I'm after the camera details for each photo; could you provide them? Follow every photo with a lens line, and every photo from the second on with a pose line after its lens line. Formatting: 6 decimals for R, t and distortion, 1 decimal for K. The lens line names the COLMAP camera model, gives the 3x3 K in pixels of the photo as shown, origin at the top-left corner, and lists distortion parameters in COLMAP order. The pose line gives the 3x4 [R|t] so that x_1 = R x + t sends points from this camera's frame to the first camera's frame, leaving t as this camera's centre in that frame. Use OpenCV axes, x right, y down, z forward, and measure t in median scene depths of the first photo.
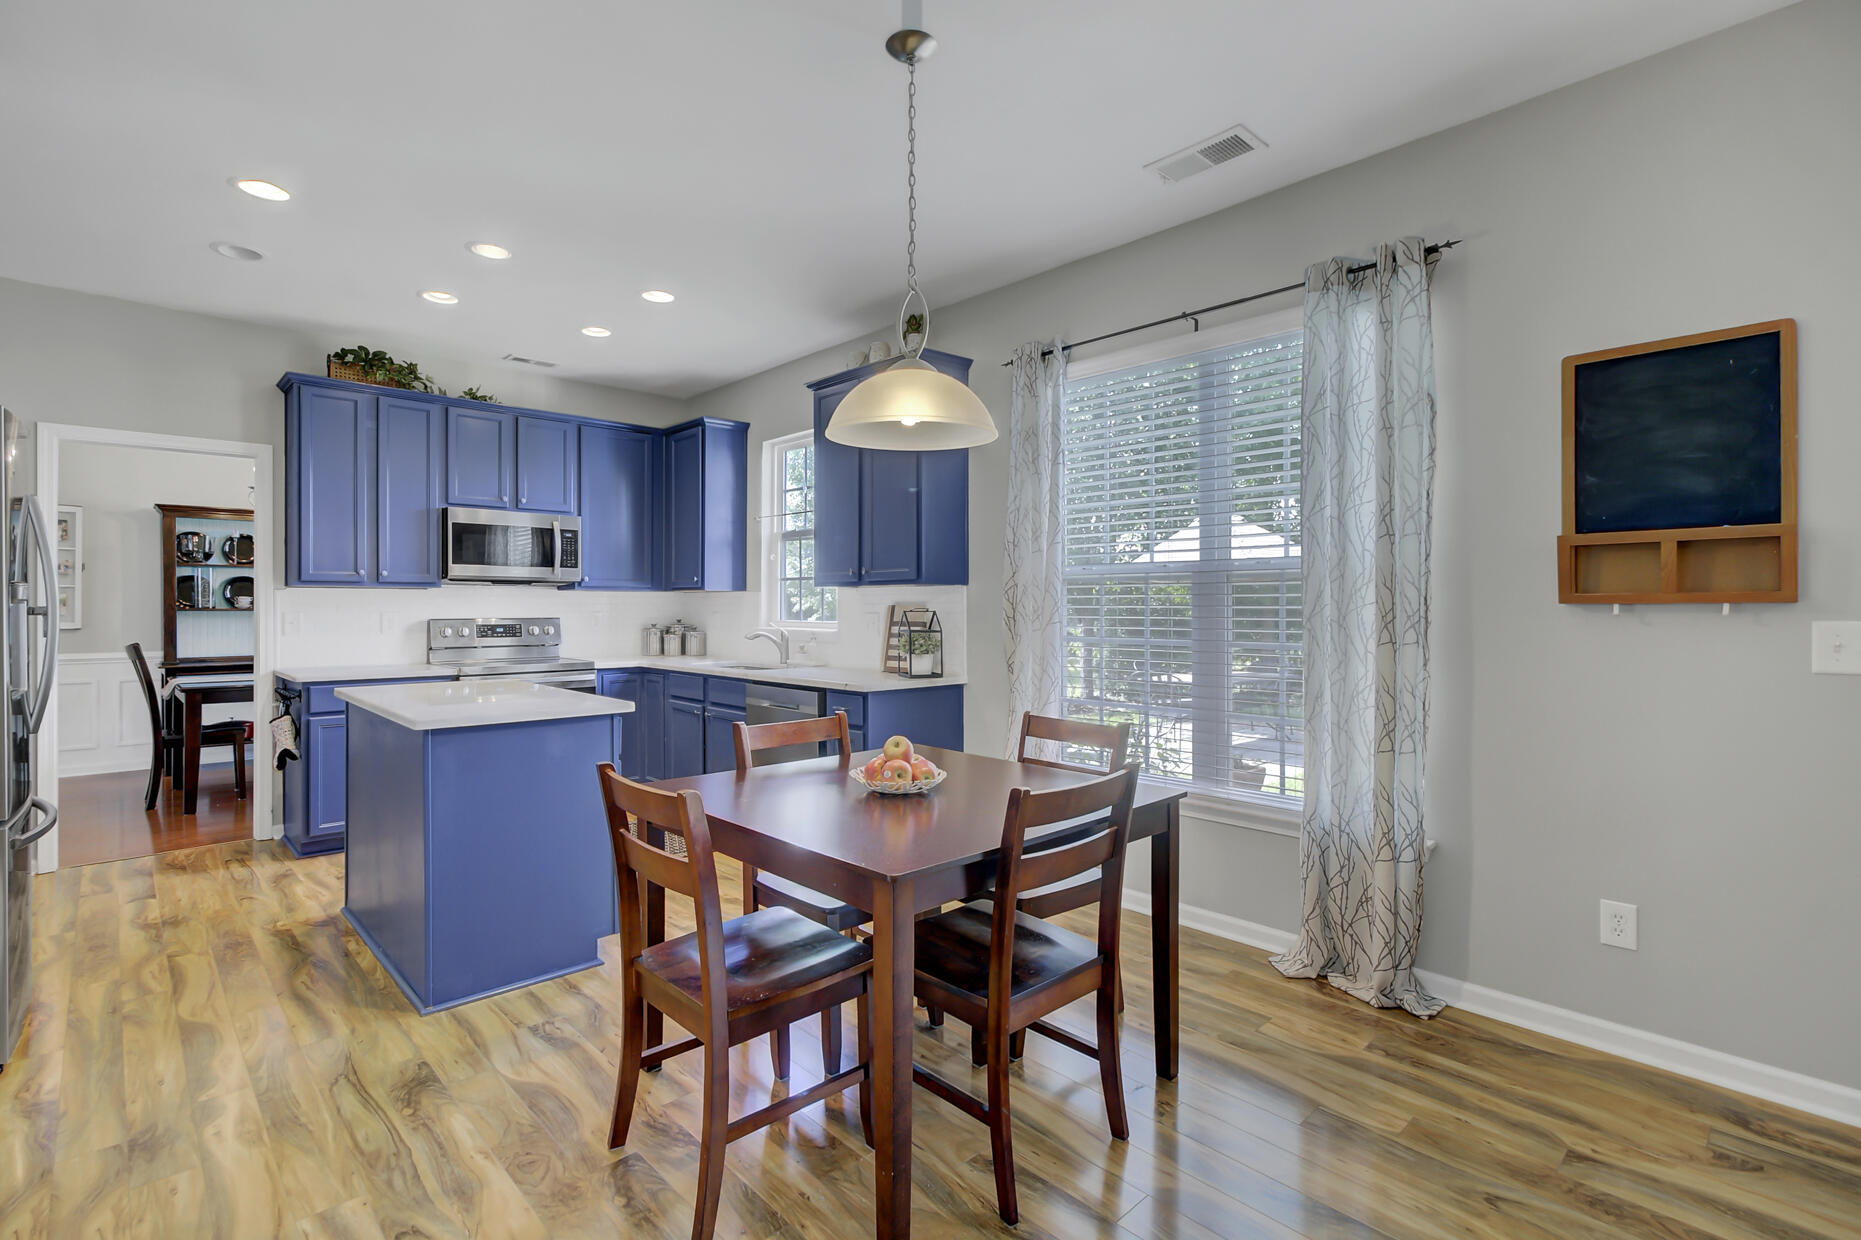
lens RADIAL K [[871.8, 0, 928.0], [0, 871.8, 610.3], [0, 0, 1]] dist [-0.012451, 0.005895]
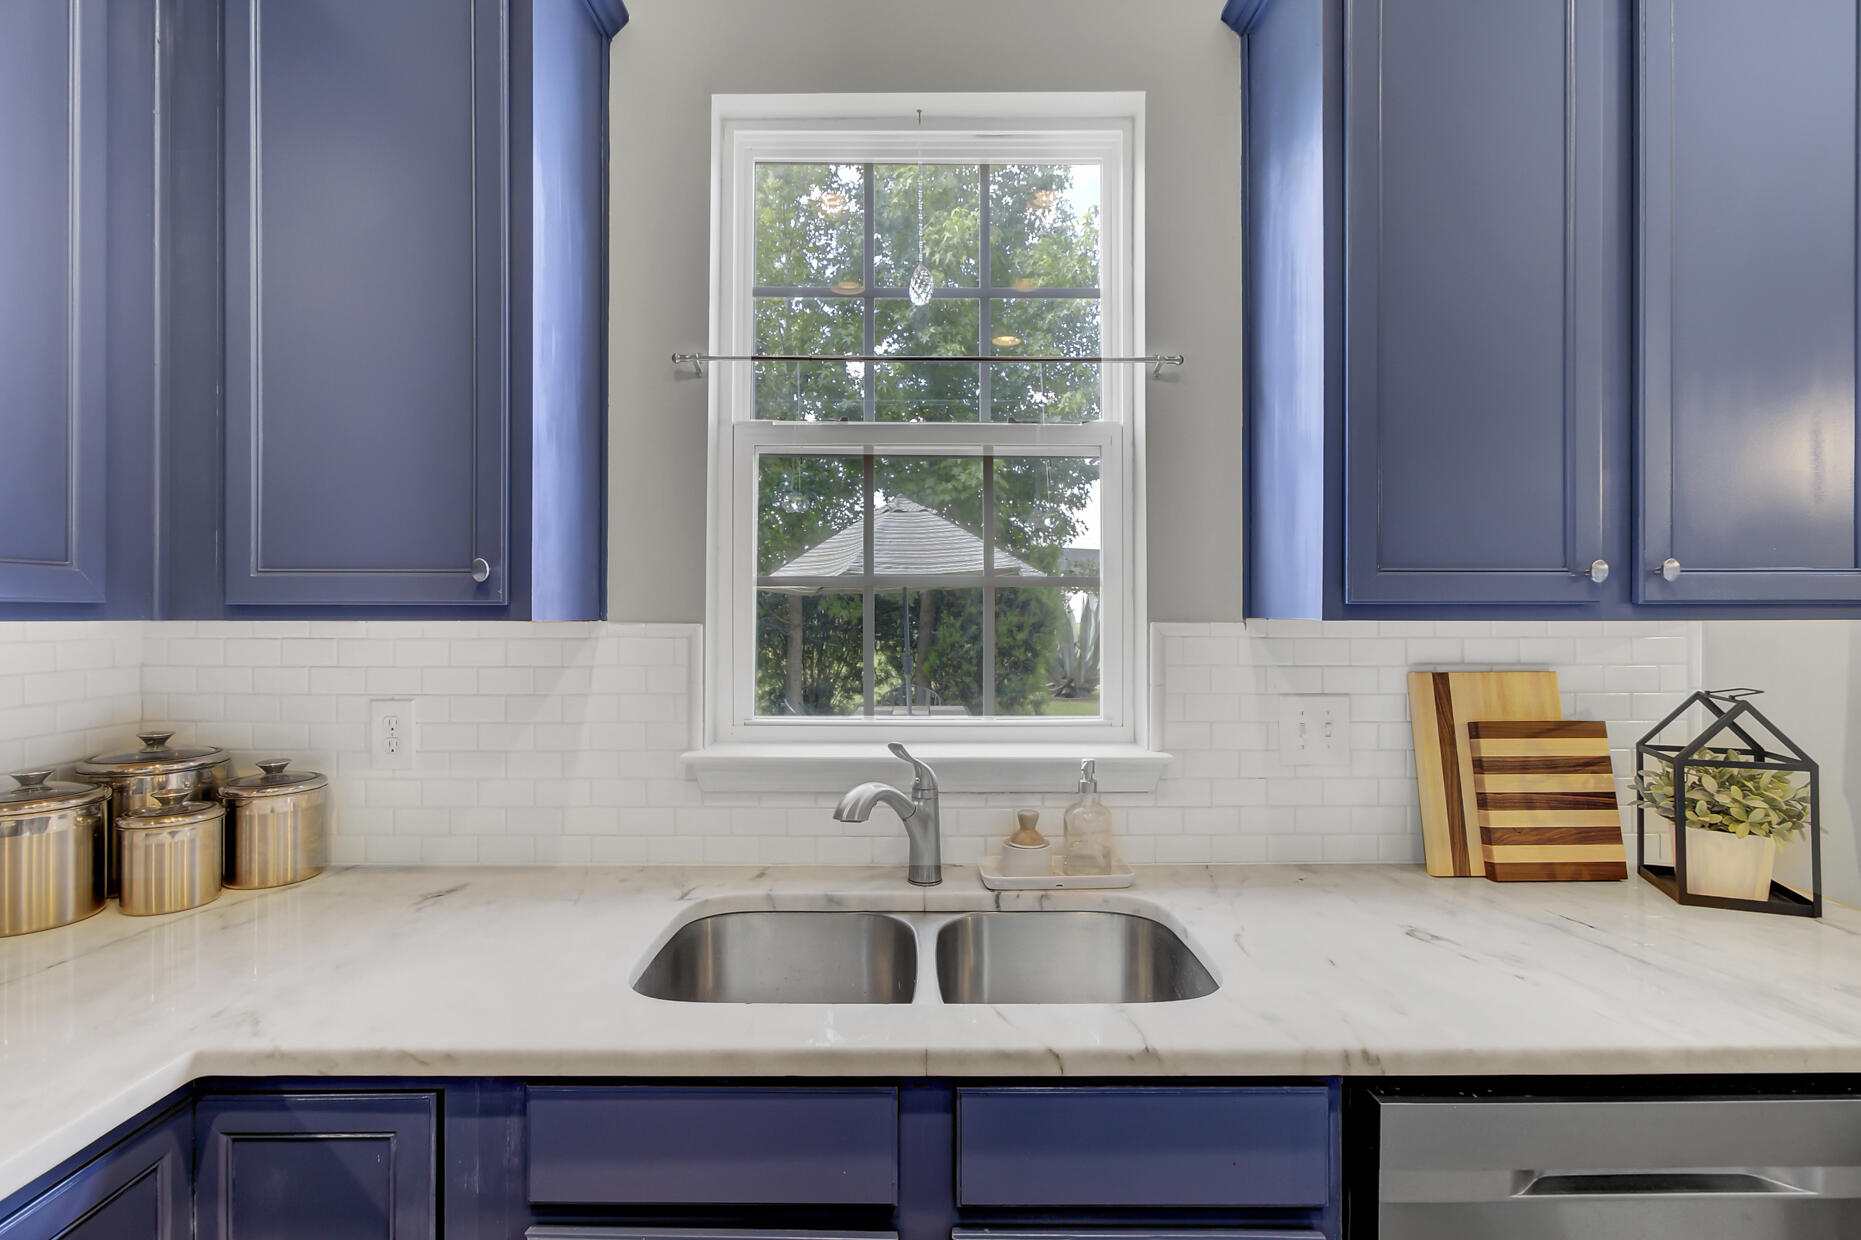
lens RADIAL K [[871.8, 0, 917.4], [0, 871.8, 609.2], [0, 0, 1]] dist [-0.012451, 0.005895]
pose [[0.690466, 0.002004, 0.723362, -0.375079], [0.005045, 0.999959, -0.007586, -0.025606], [-0.723347, 0.008887, 0.690428, 0.822546]]
